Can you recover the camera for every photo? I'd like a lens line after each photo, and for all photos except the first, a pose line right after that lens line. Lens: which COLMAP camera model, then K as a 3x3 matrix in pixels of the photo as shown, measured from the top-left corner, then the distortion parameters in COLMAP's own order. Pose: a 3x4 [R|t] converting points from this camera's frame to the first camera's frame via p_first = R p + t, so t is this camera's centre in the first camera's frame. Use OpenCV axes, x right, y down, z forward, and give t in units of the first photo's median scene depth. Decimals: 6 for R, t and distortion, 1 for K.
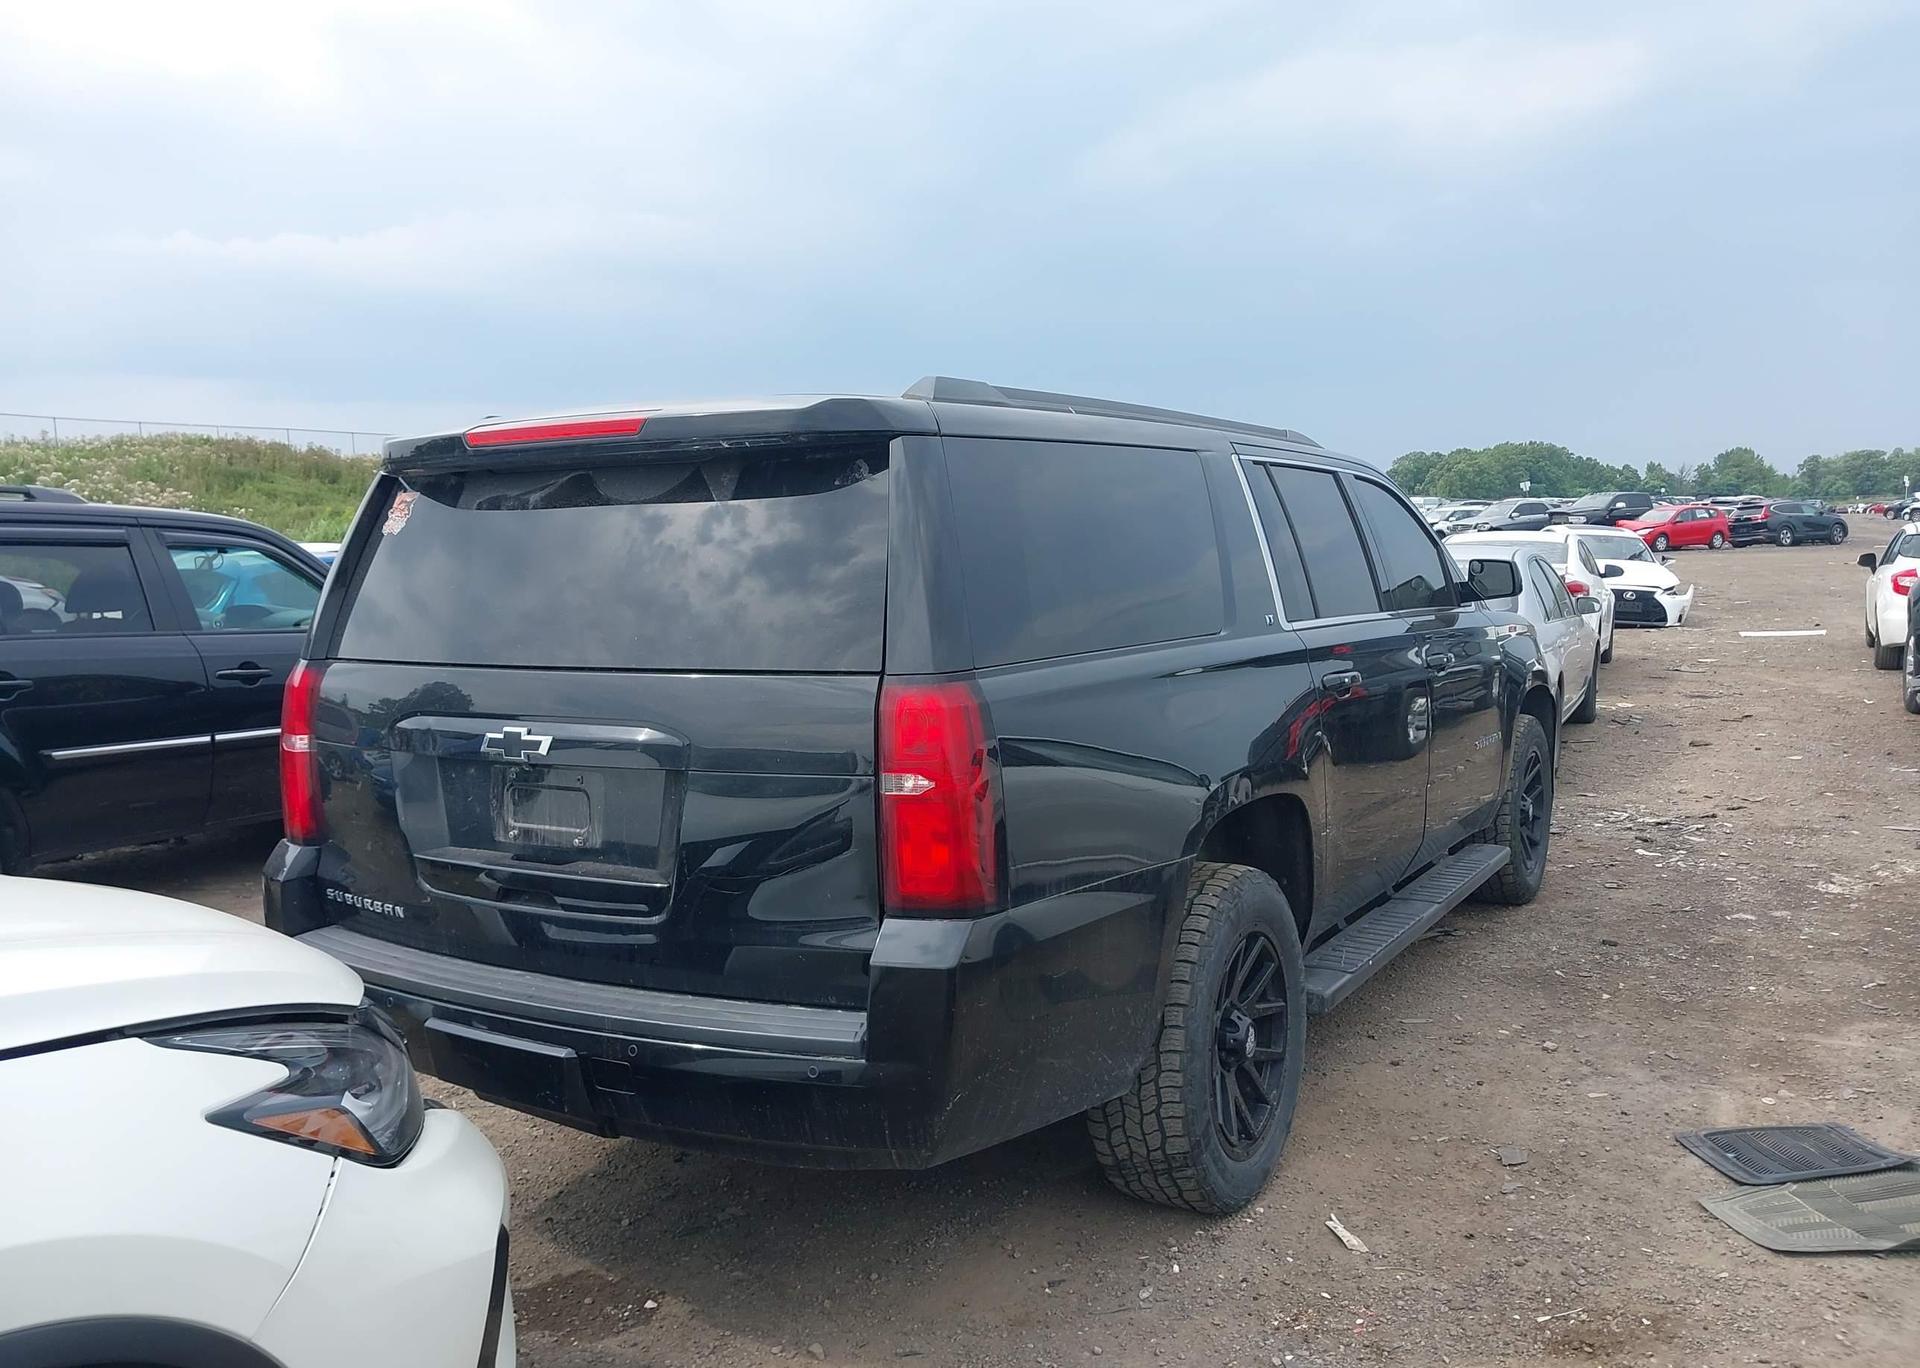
lens RADIAL K [[1540.8, 0, 1016.5], [0, 1540.8, 681.7], [0, 0, 1]] dist [0.019181, -0.026684]
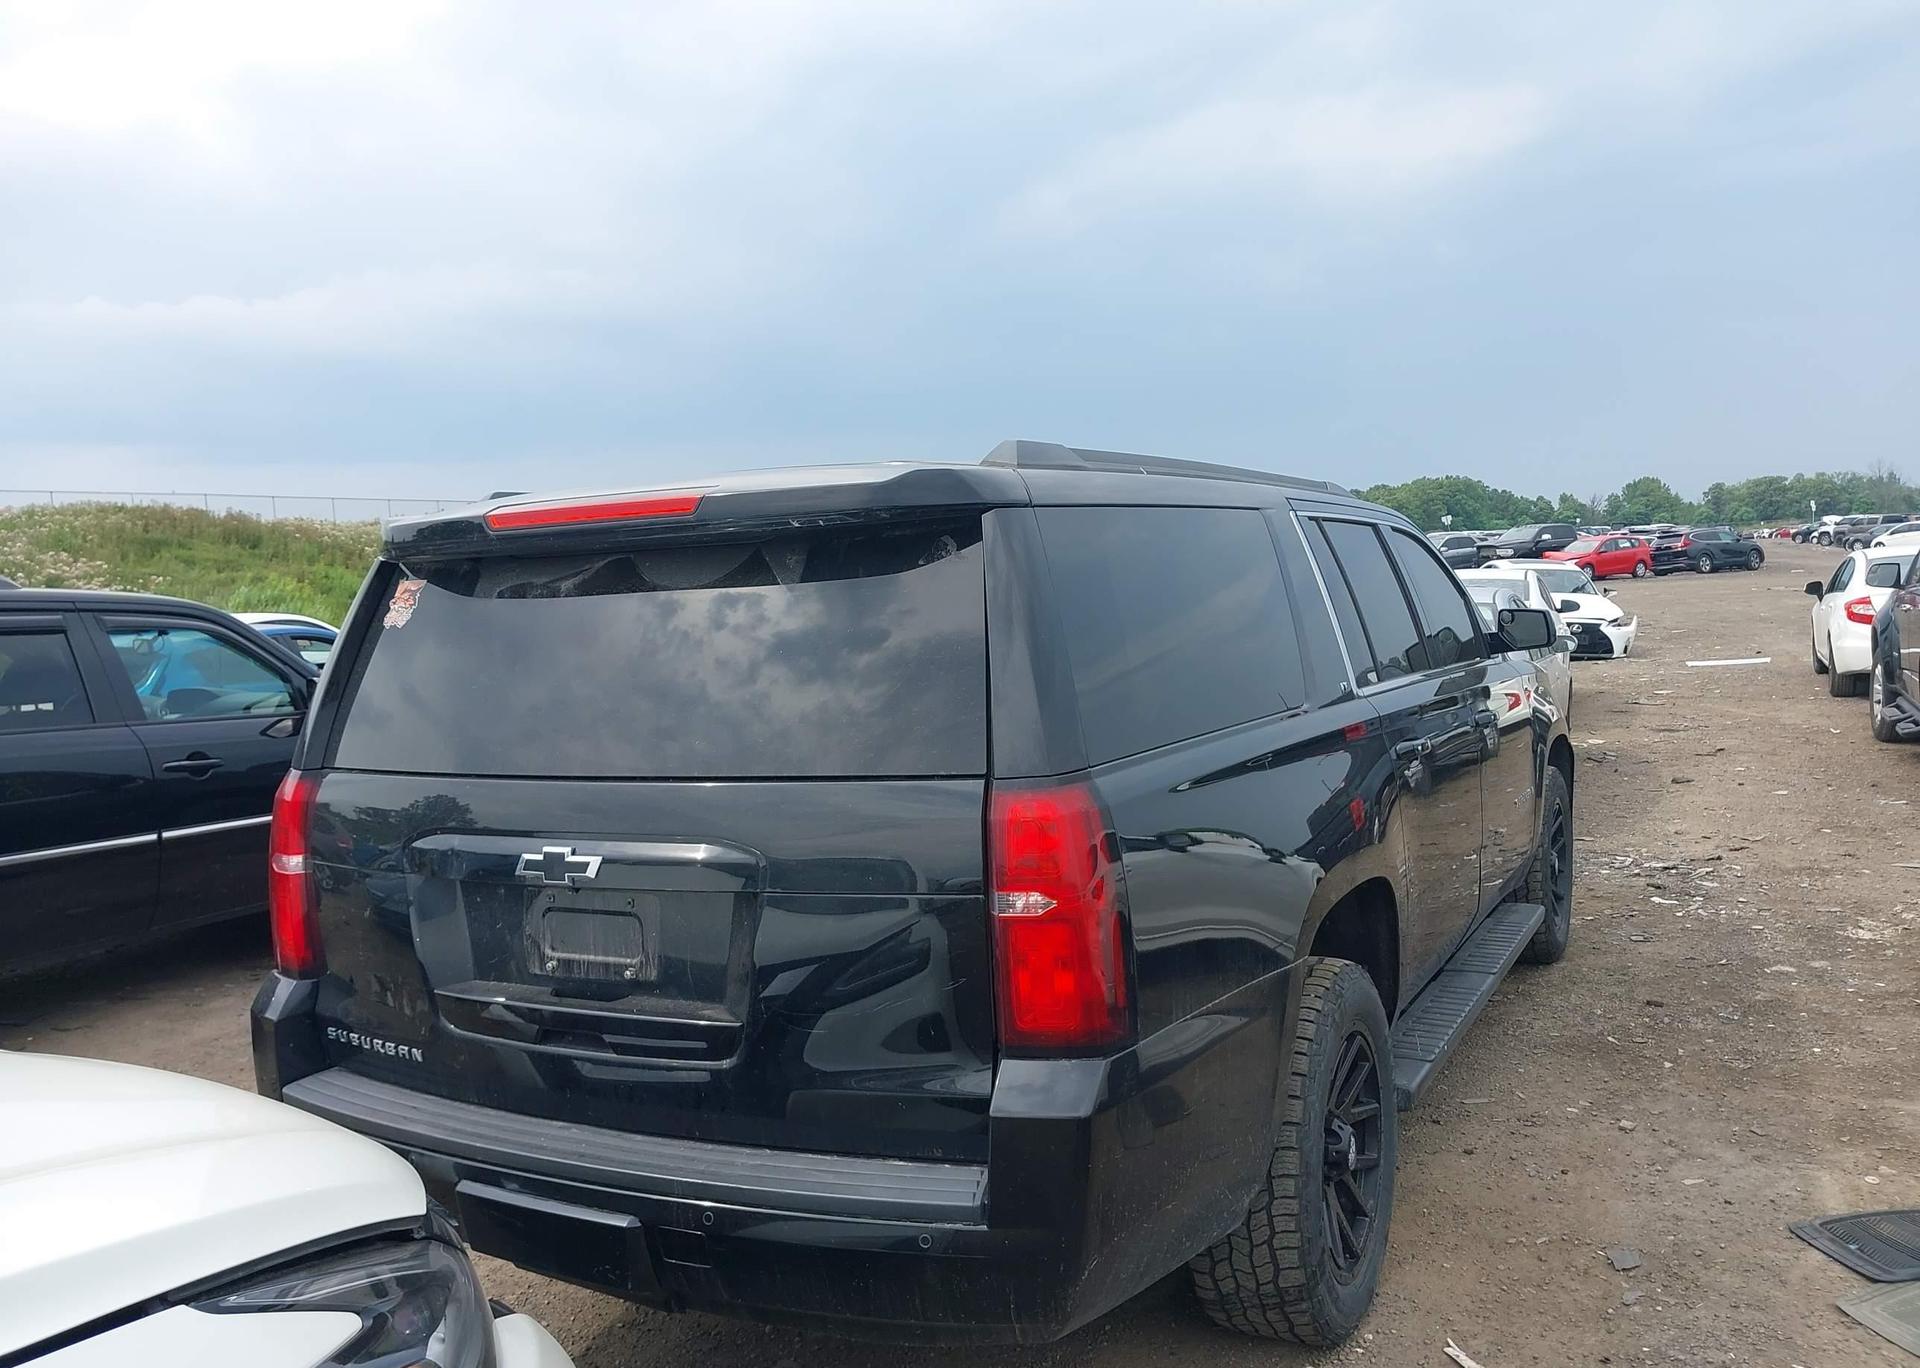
lens RADIAL K [[1540.8, 0, 1016.5], [0, 1540.8, 681.7], [0, 0, 1]] dist [0.019181, -0.026684]
pose [[0.998611, -0.029180, 0.043874, -0.073775], [0.030434, 0.999139, -0.028208, -0.023925], [-0.043013, 0.029504, 0.998639, 0.079411]]
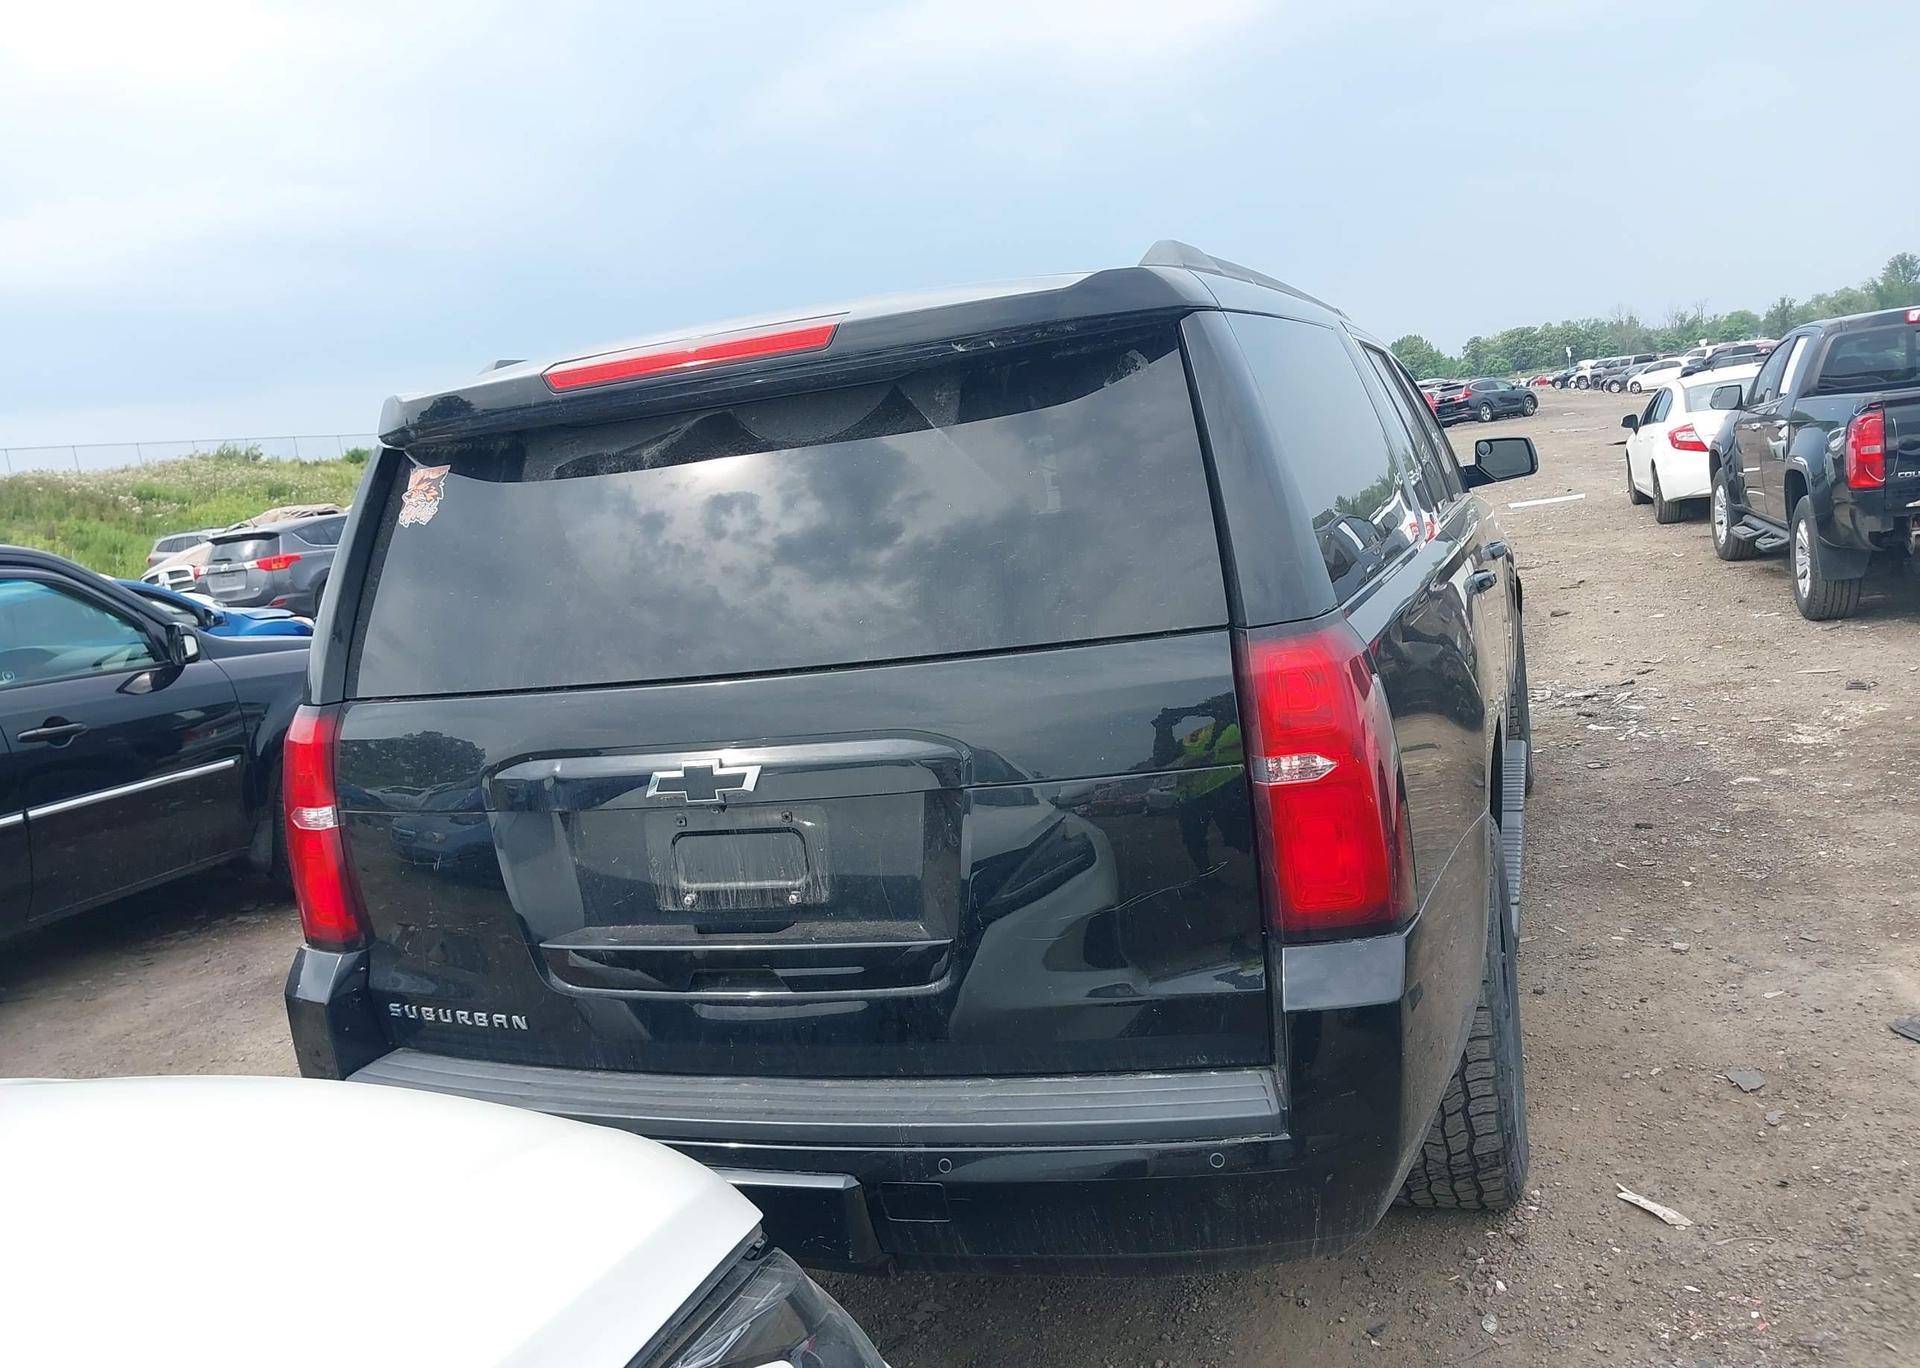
lens RADIAL K [[1540.8, 0, 1016.5], [0, 1540.8, 681.7], [0, 0, 1]] dist [0.019181, -0.026684]
pose [[0.978969, -0.124332, 0.161746, -0.217012], [0.117920, 0.991828, 0.048694, -0.019338], [-0.166479, -0.028597, 0.985630, 0.184132]]
